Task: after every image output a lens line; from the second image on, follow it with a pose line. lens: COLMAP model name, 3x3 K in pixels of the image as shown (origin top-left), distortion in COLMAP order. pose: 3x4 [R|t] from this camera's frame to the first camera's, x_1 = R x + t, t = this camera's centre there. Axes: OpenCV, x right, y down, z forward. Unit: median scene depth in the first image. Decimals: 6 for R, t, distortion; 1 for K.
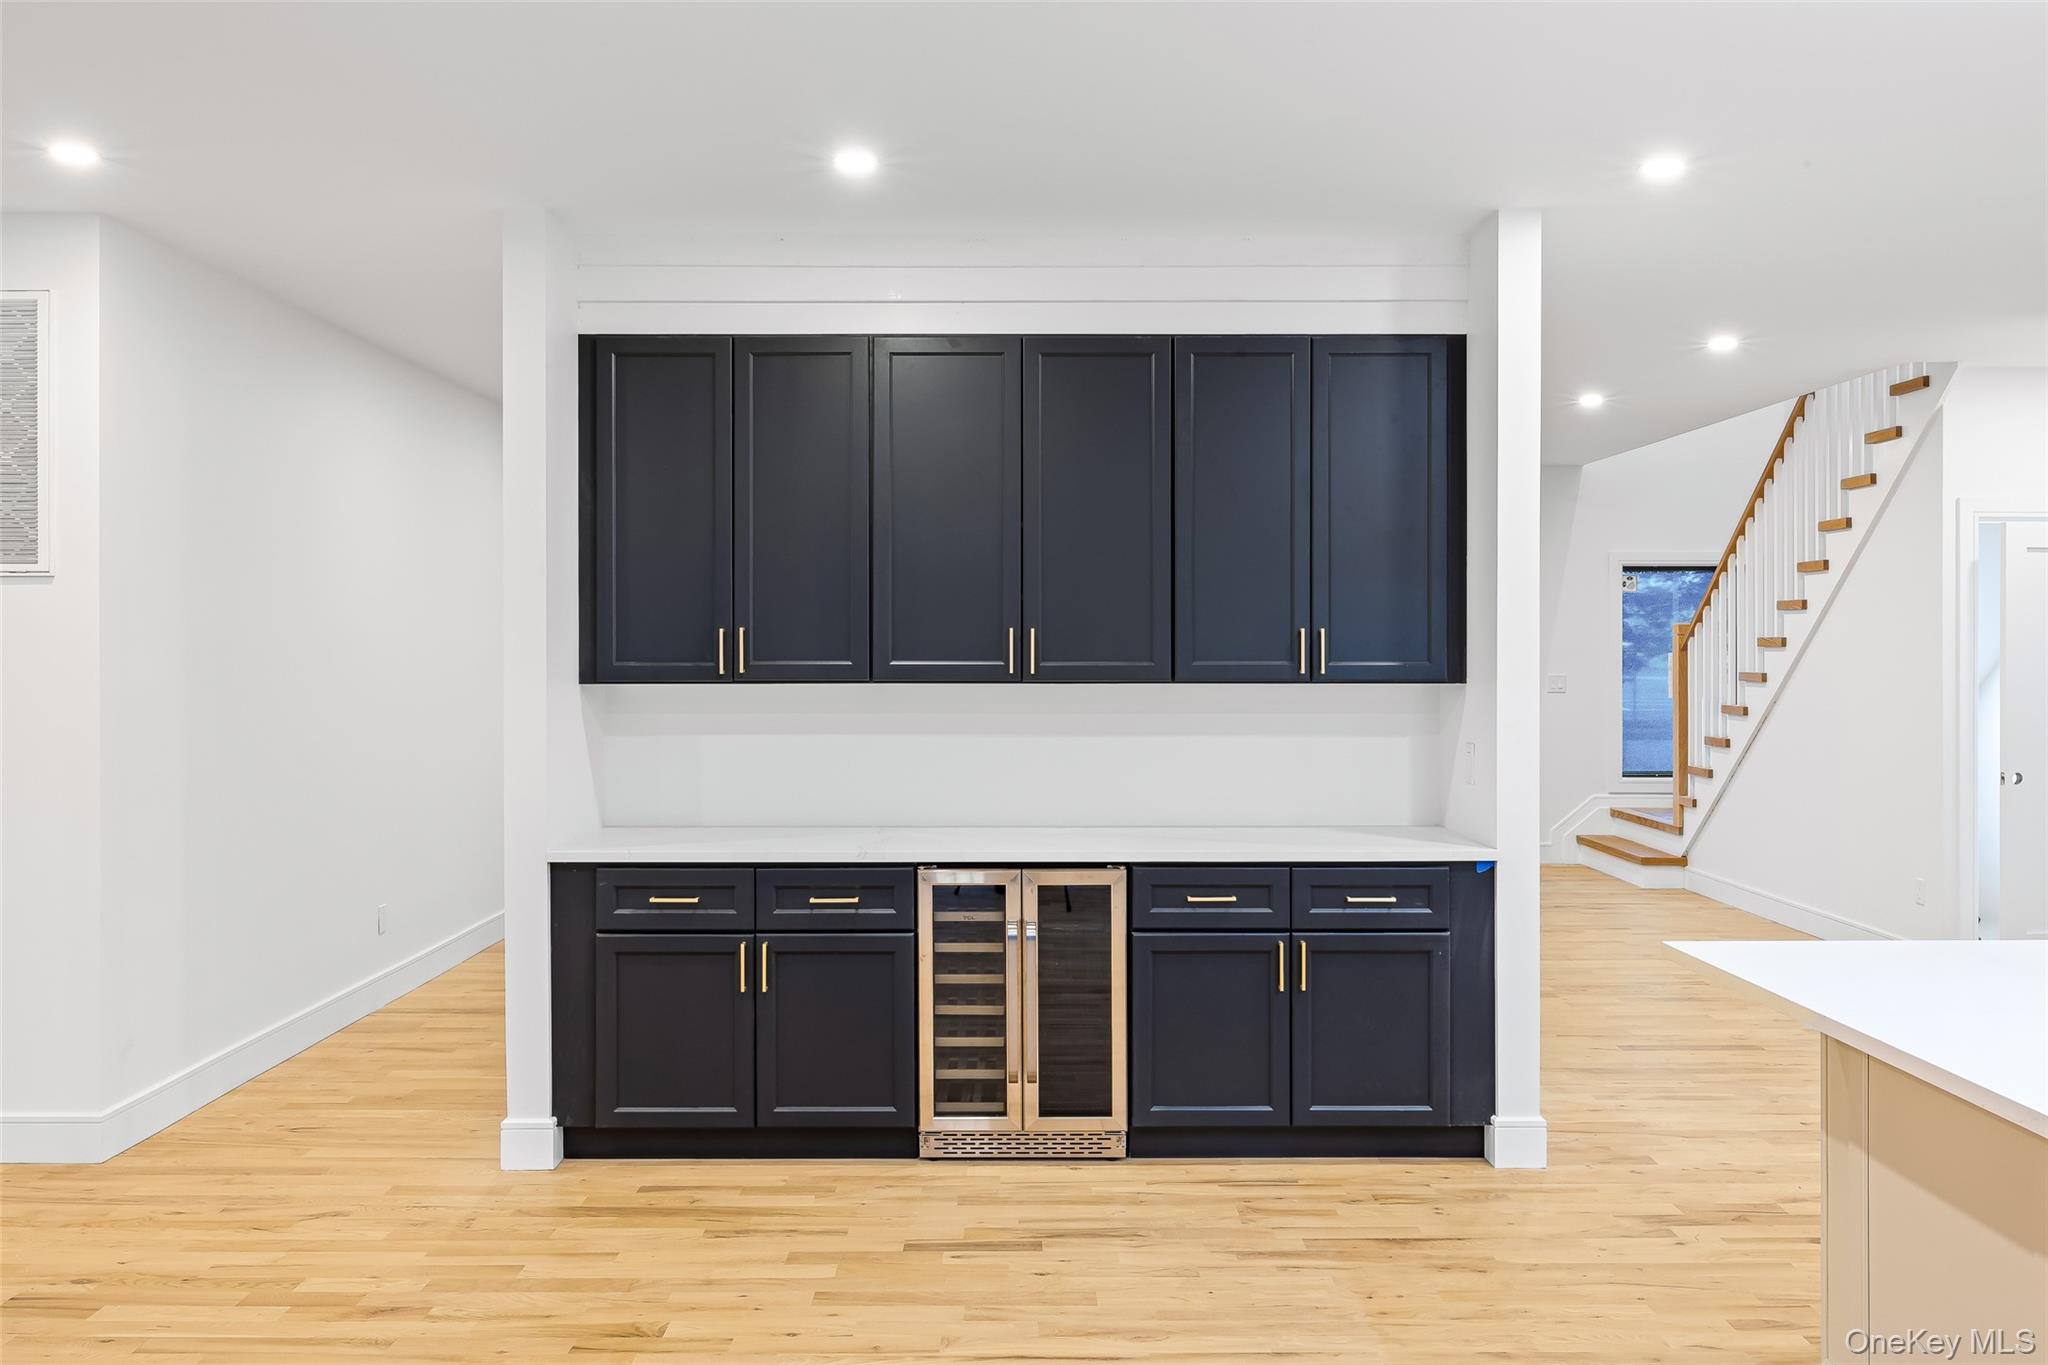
lens RADIAL K [[1662.0, 0, 1025.7], [0, 1662.0, 661.3], [0, 0, 1]] dist [0.009811, -0.014510]
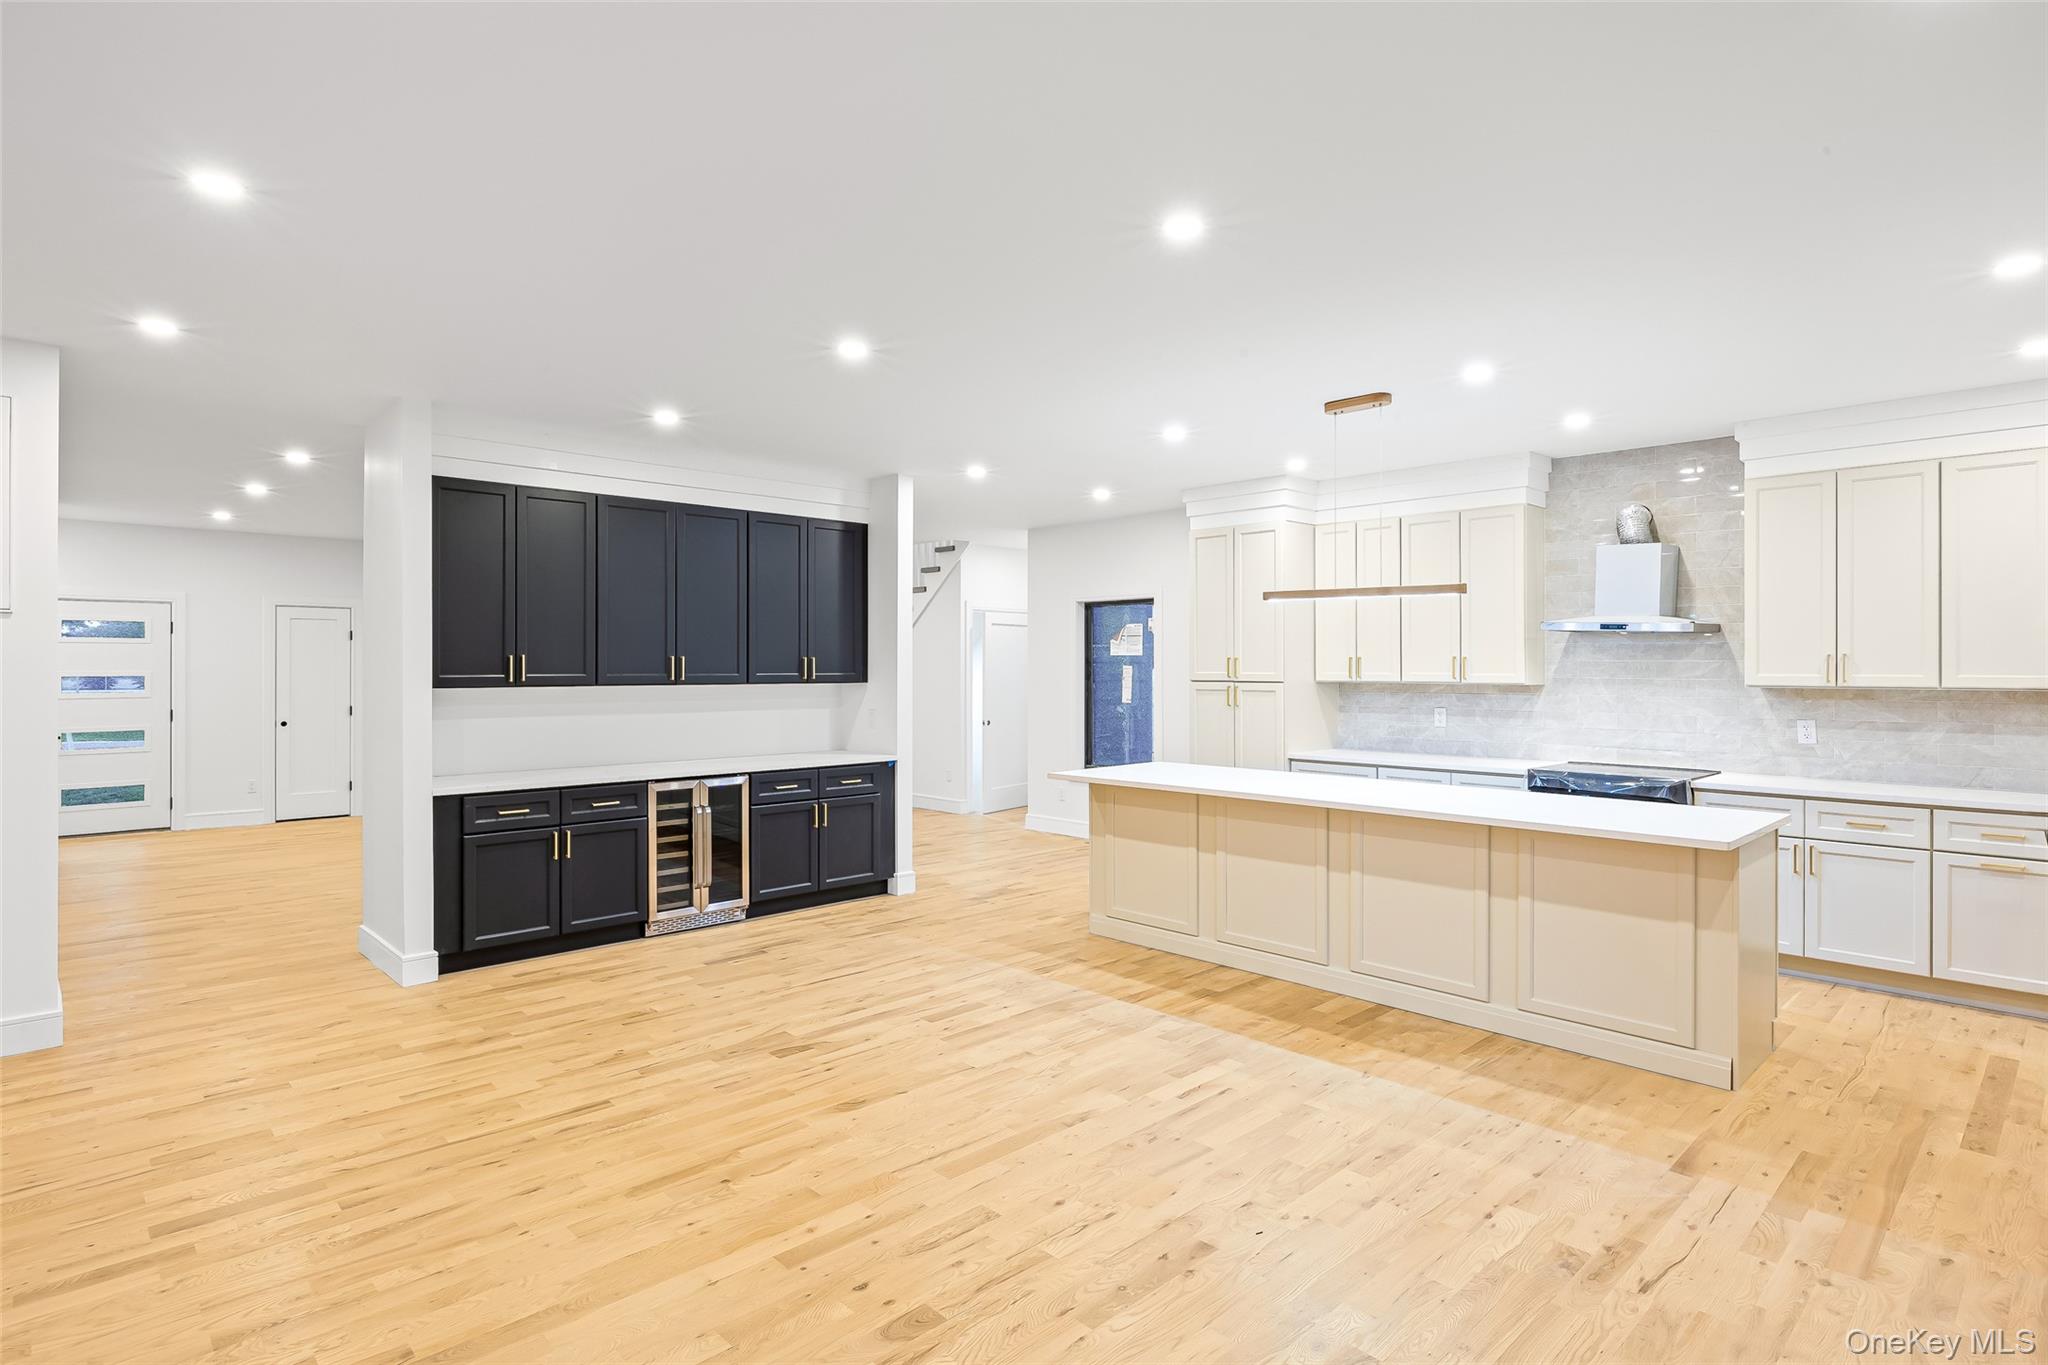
lens RADIAL K [[1100.1, 0, 1019.6], [0, 1100.1, 680.2], [0, 0, 1]] dist [0.000061, 0.000338]
pose [[0.717635, -0.007873, 0.696375, -0.633525], [0.002980, 0.999962, 0.008234, -0.001824], [-0.696413, -0.003834, 0.717631, -0.192495]]
